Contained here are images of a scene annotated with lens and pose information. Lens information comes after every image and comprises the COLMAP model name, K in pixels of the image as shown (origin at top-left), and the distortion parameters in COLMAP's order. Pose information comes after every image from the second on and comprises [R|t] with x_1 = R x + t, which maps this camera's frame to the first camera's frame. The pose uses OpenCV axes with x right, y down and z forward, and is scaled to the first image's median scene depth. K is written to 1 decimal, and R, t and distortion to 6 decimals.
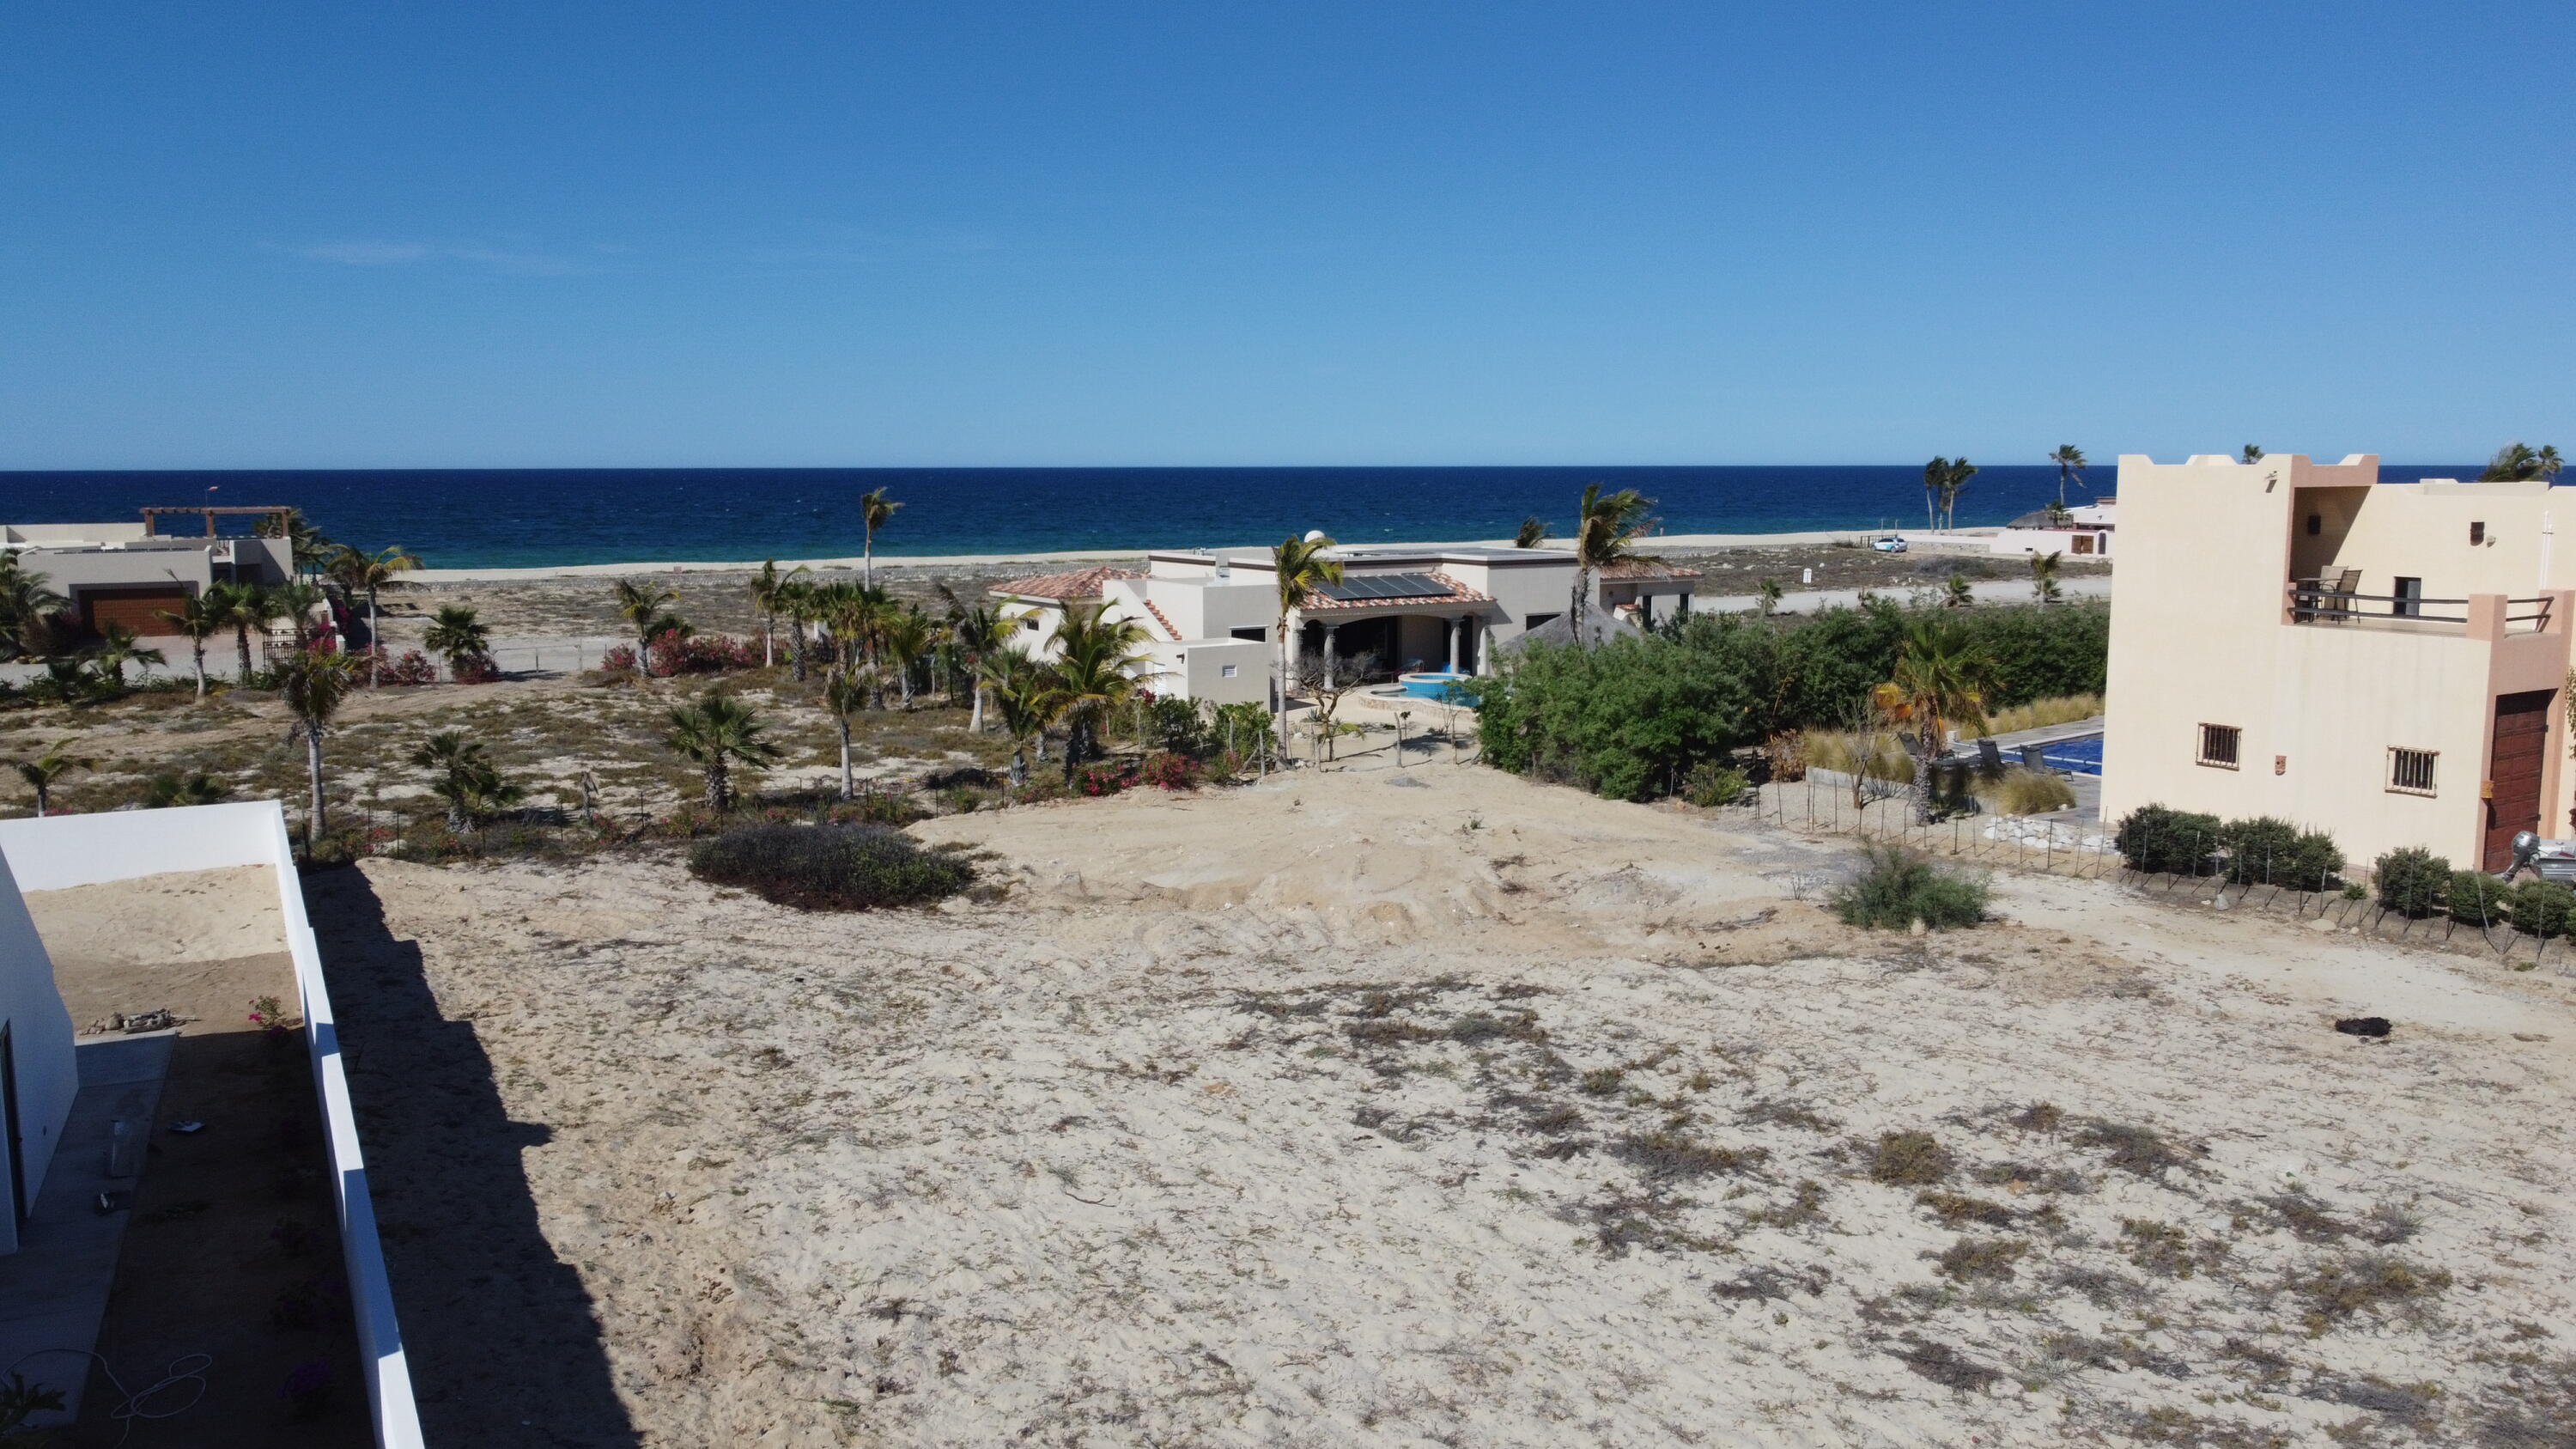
lens RADIAL K [[1959.8, 0, 1285.2], [0, 1959.8, 722.8], [0, 0, 1]] dist [-0.001797, -0.005402]
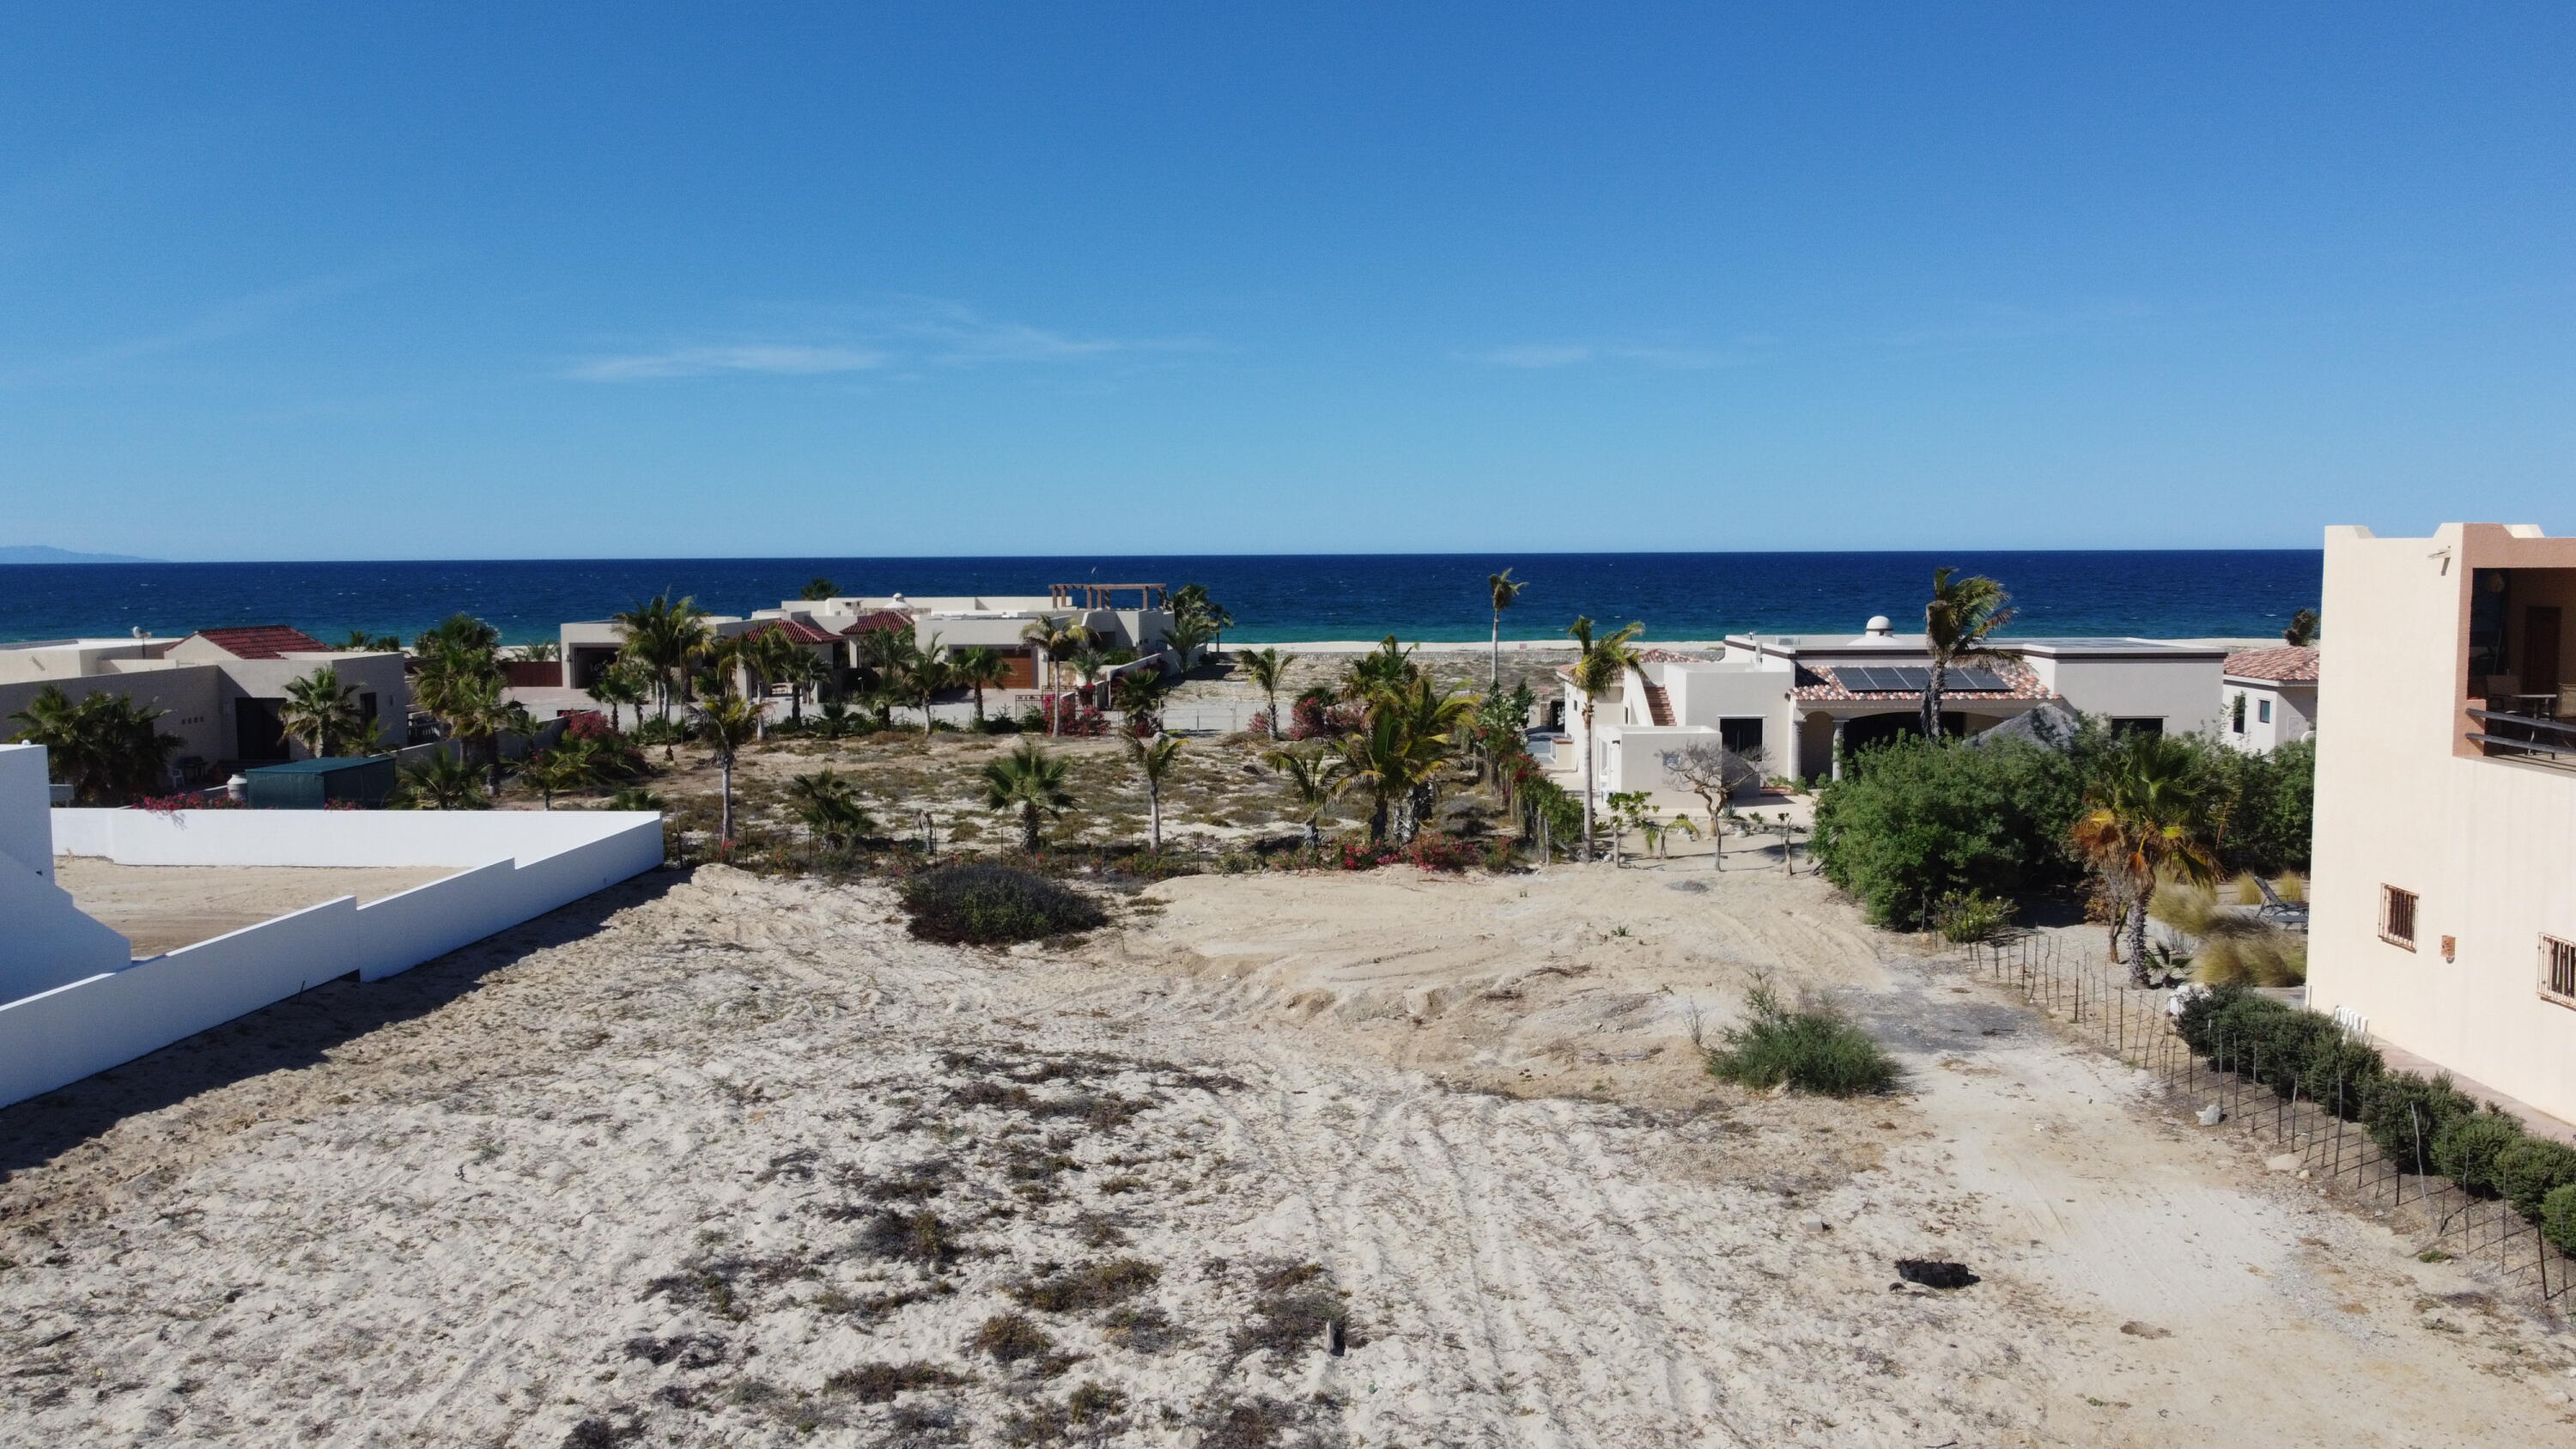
lens RADIAL K [[1959.8, 0, 1285.2], [0, 1959.8, 722.8], [0, 0, 1]] dist [-0.001797, -0.005402]
pose [[0.842677, 0.044165, -0.536604, 0.543630], [-0.066695, 0.997517, -0.022637, -0.017467], [0.534272, 0.054864, 0.843530, 0.156784]]
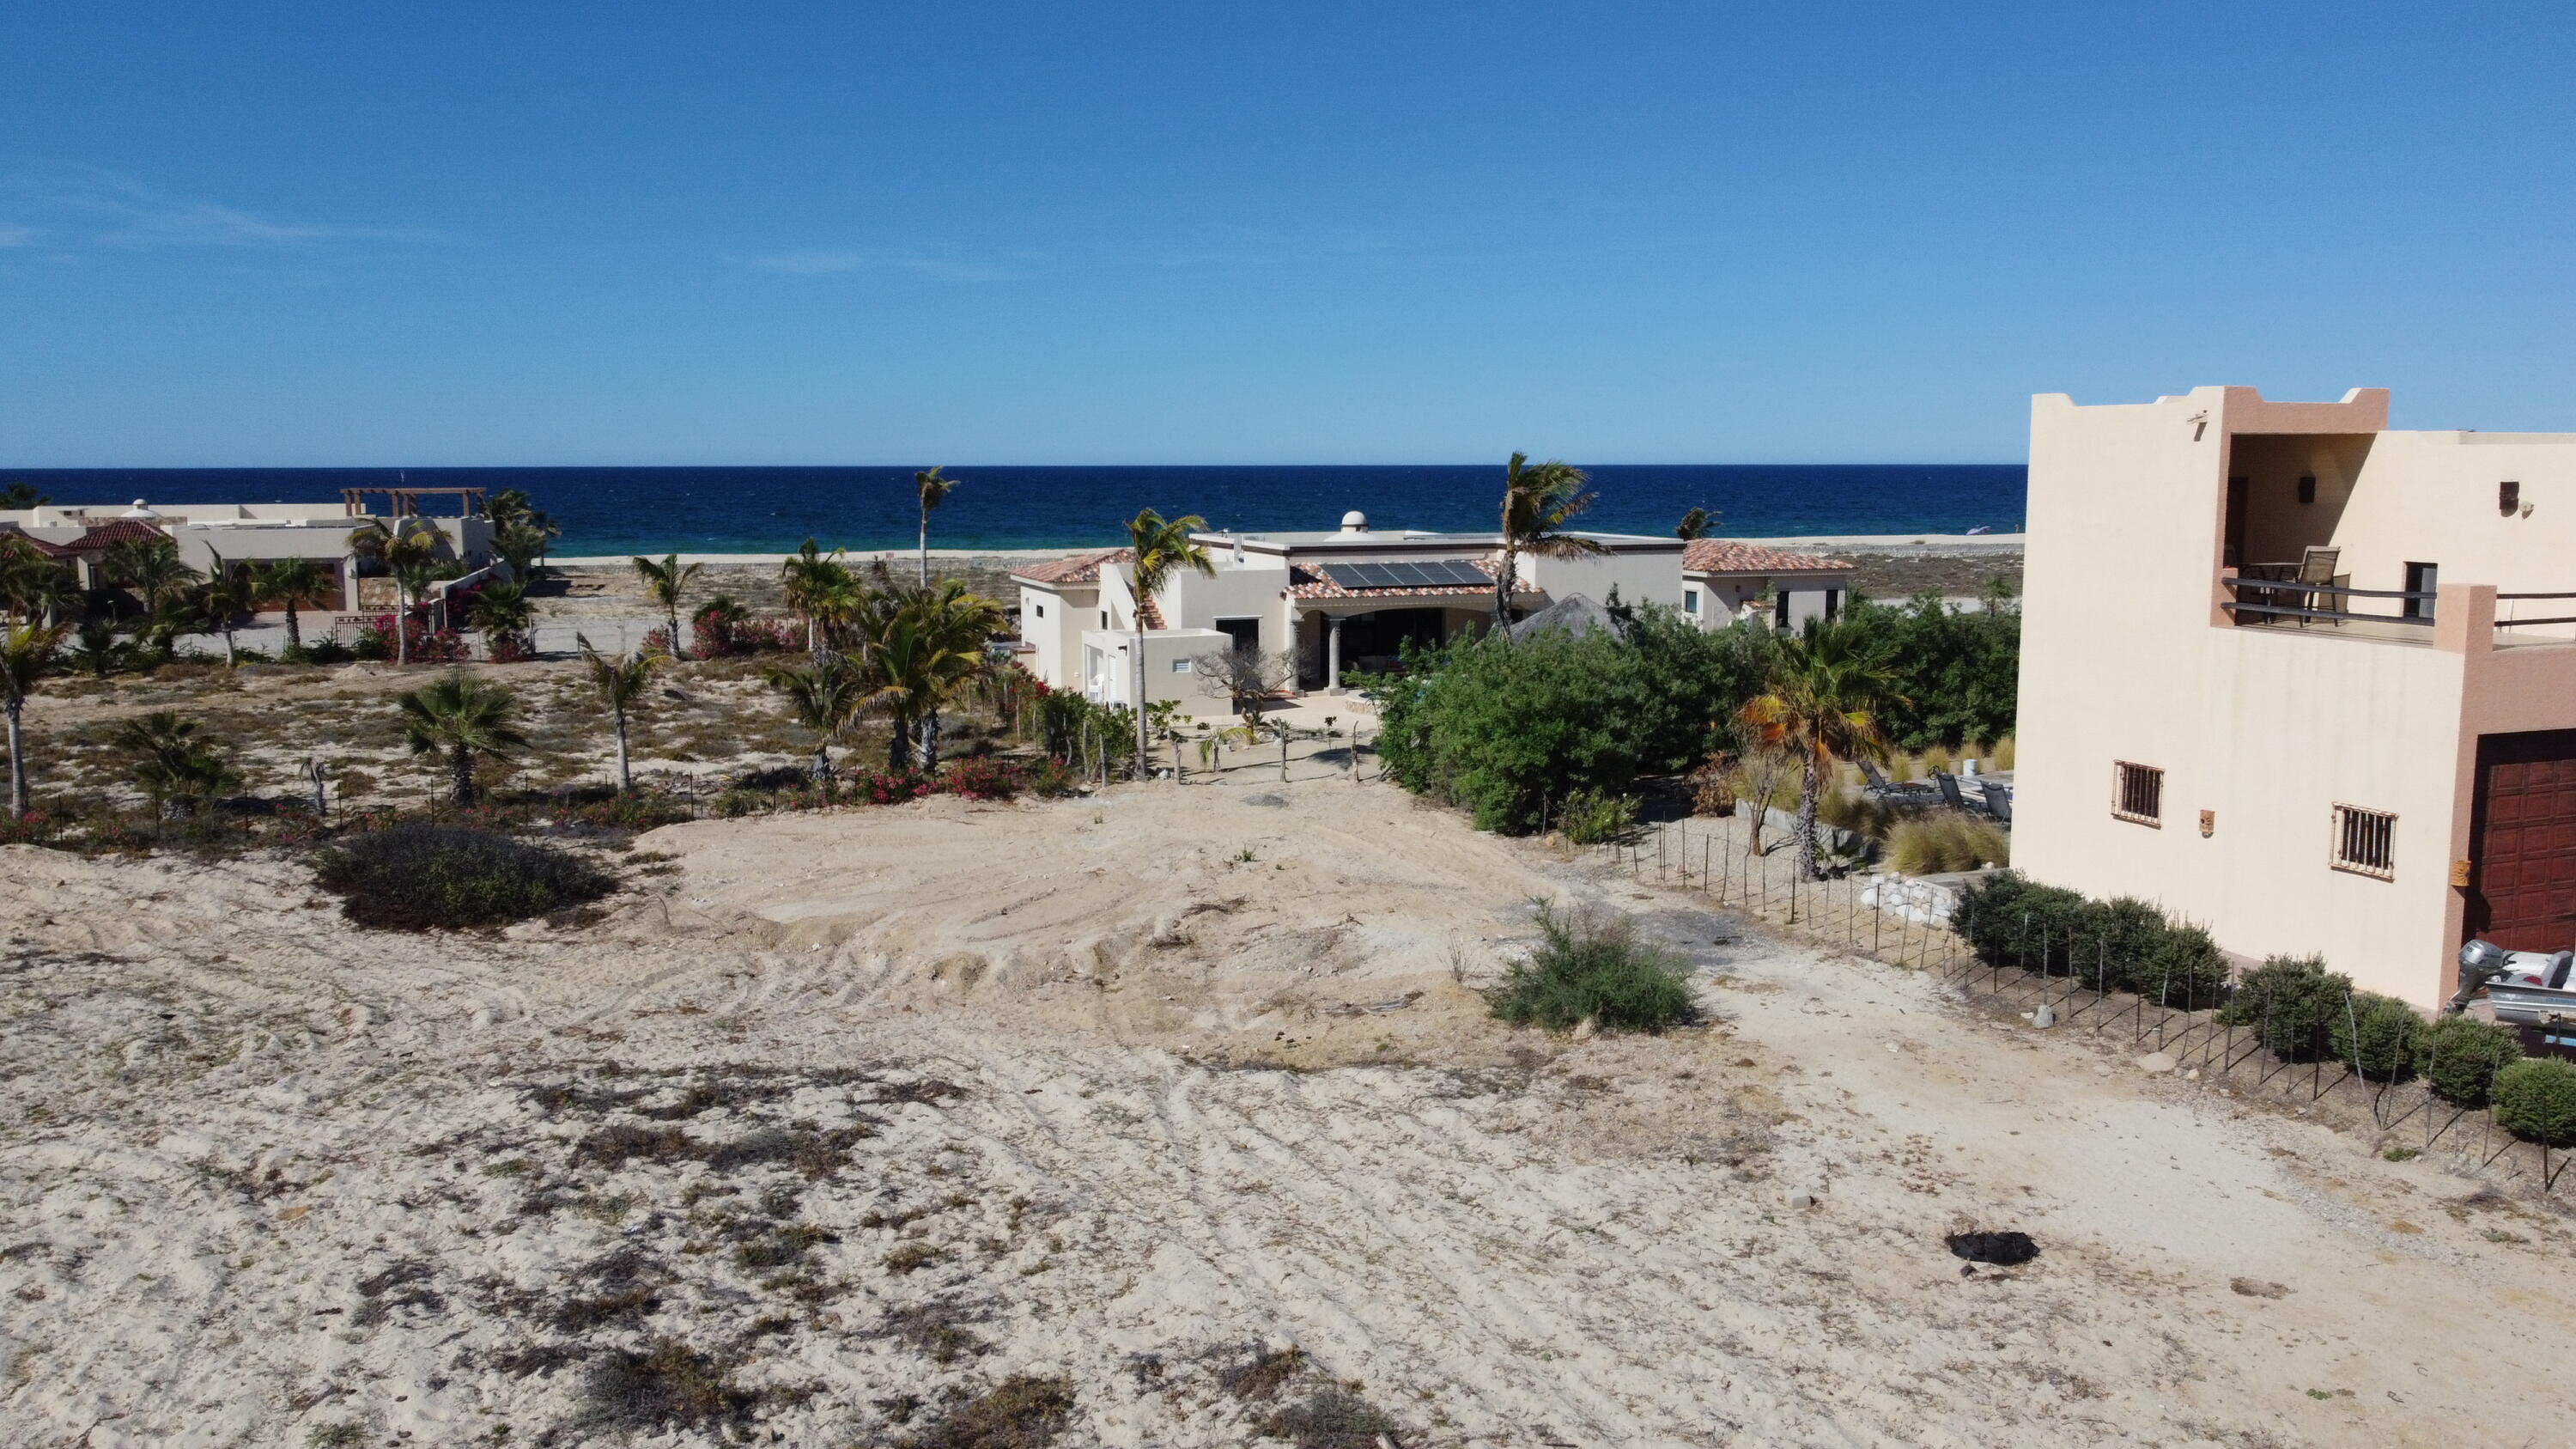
lens RADIAL K [[1959.8, 0, 1285.2], [0, 1959.8, 722.8], [0, 0, 1]] dist [-0.001797, -0.005402]
pose [[0.978684, 0.027471, -0.203526, 0.332204], [-0.027305, 0.999621, 0.003623, -0.008782], [0.203548, 0.002012, 0.979063, 0.240492]]
